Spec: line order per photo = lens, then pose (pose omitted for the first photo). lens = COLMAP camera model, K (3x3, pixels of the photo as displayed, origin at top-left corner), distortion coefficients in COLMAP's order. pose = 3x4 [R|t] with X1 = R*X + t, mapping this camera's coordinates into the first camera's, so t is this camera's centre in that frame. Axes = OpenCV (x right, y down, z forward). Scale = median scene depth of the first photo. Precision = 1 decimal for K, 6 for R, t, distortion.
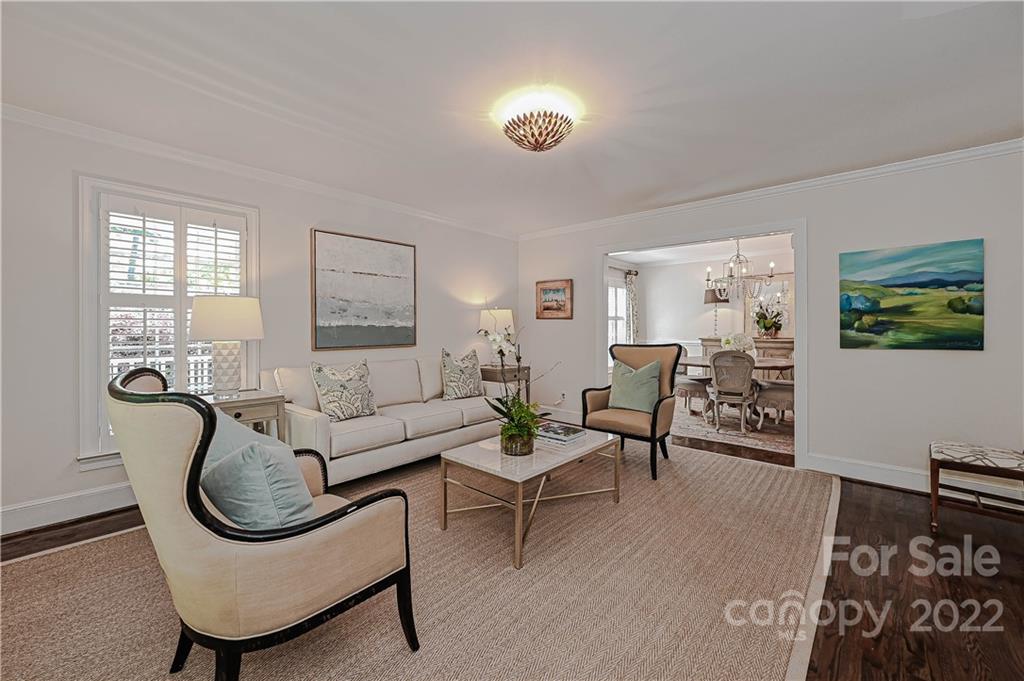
lens RADIAL K [[409.1, 0, 515.4], [0, 409.1, 331.6], [0, 0, 1]] dist [0.000894, 0.000021]
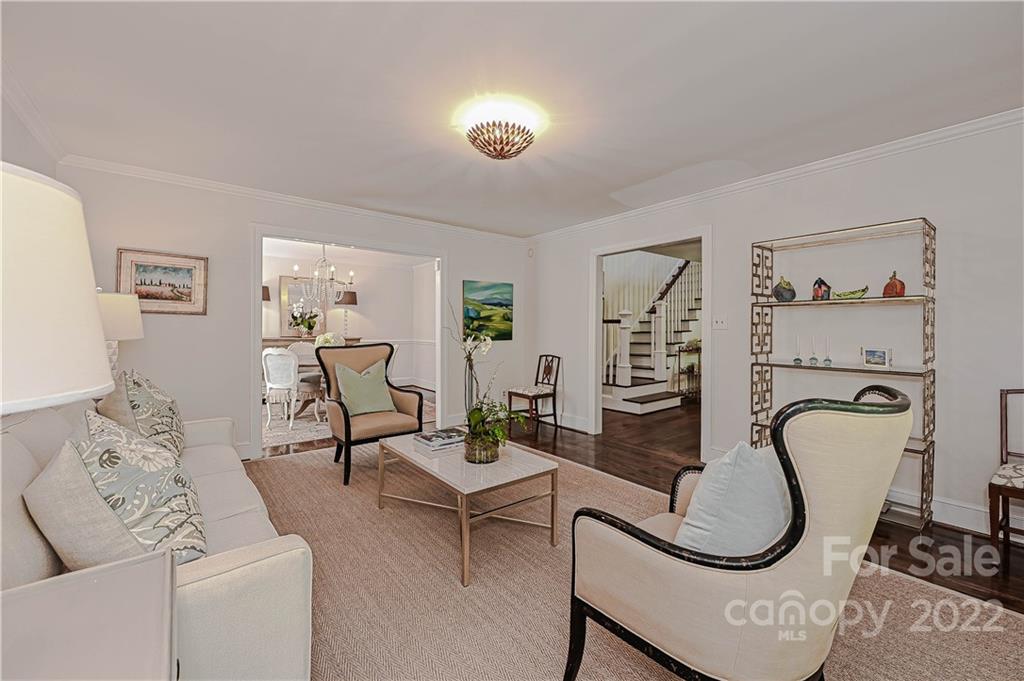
lens RADIAL K [[409.1, 0, 513.0], [0, 409.1, 331.6], [0, 0, 1]] dist [0.000894, 0.000021]
pose [[0.175405, -0.007507, 0.984468, -0.703701], [0.004204, 0.999968, 0.006877, -0.007263], [-0.984487, 0.002932, 0.175431, 0.563153]]
